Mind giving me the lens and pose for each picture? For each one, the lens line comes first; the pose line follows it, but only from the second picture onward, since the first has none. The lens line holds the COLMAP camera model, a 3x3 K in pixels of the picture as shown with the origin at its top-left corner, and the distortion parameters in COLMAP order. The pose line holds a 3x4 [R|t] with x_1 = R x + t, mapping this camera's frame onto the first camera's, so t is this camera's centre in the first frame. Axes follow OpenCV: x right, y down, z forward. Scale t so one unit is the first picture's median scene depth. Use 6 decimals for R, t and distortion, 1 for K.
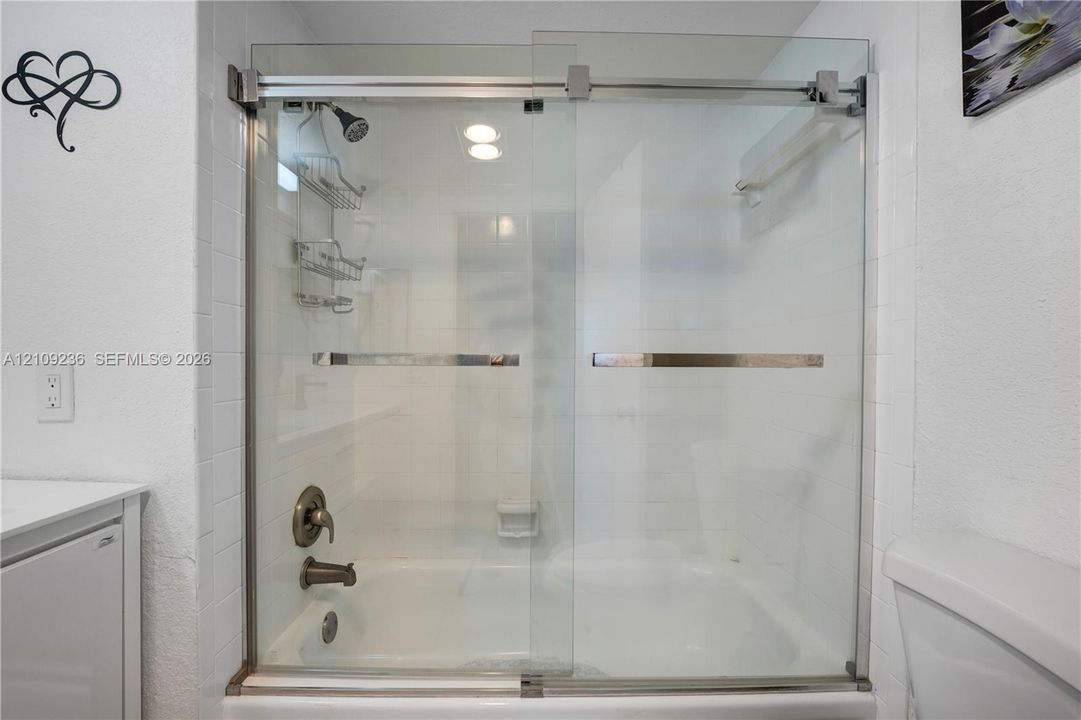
lens RADIAL K [[471.6, 0, 540.3], [0, 471.6, 364.0], [0, 0, 1]] dist [0.000042, -0.000039]
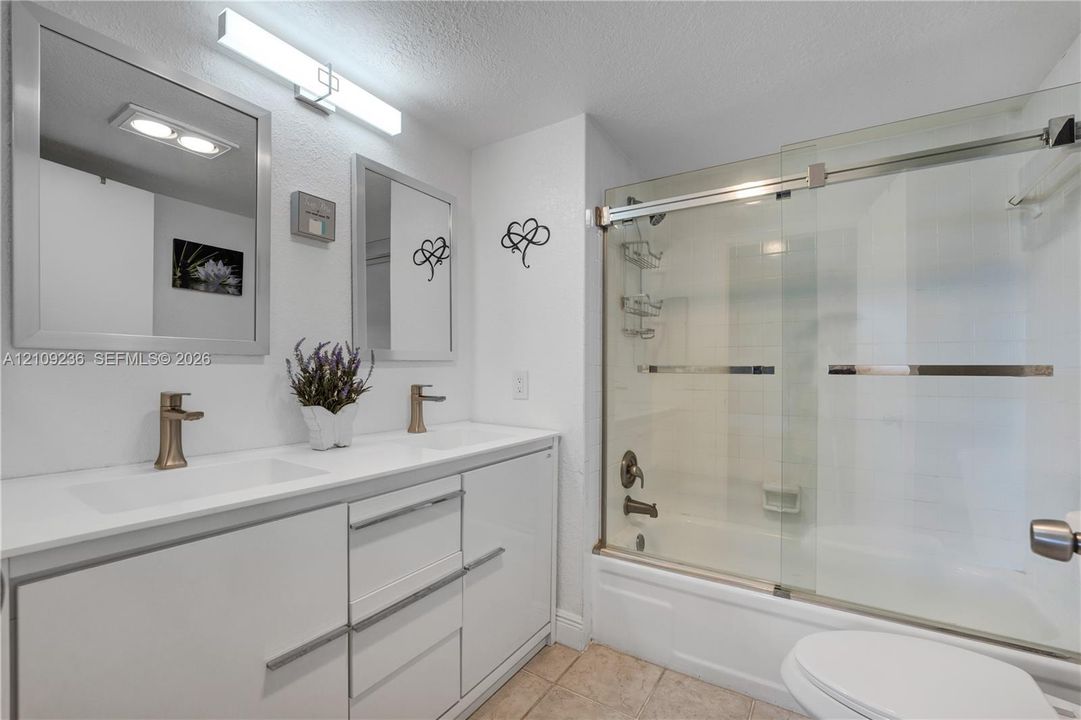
lens RADIAL K [[471.6, 0, 540.3], [0, 471.6, 364.0], [0, 0, 1]] dist [0.000042, -0.000039]
pose [[0.845244, -0.004549, -0.534360, 0.122374], [-0.008777, 0.999711, -0.022394, 0.012321], [0.534308, 0.023619, 0.844960, -0.590462]]
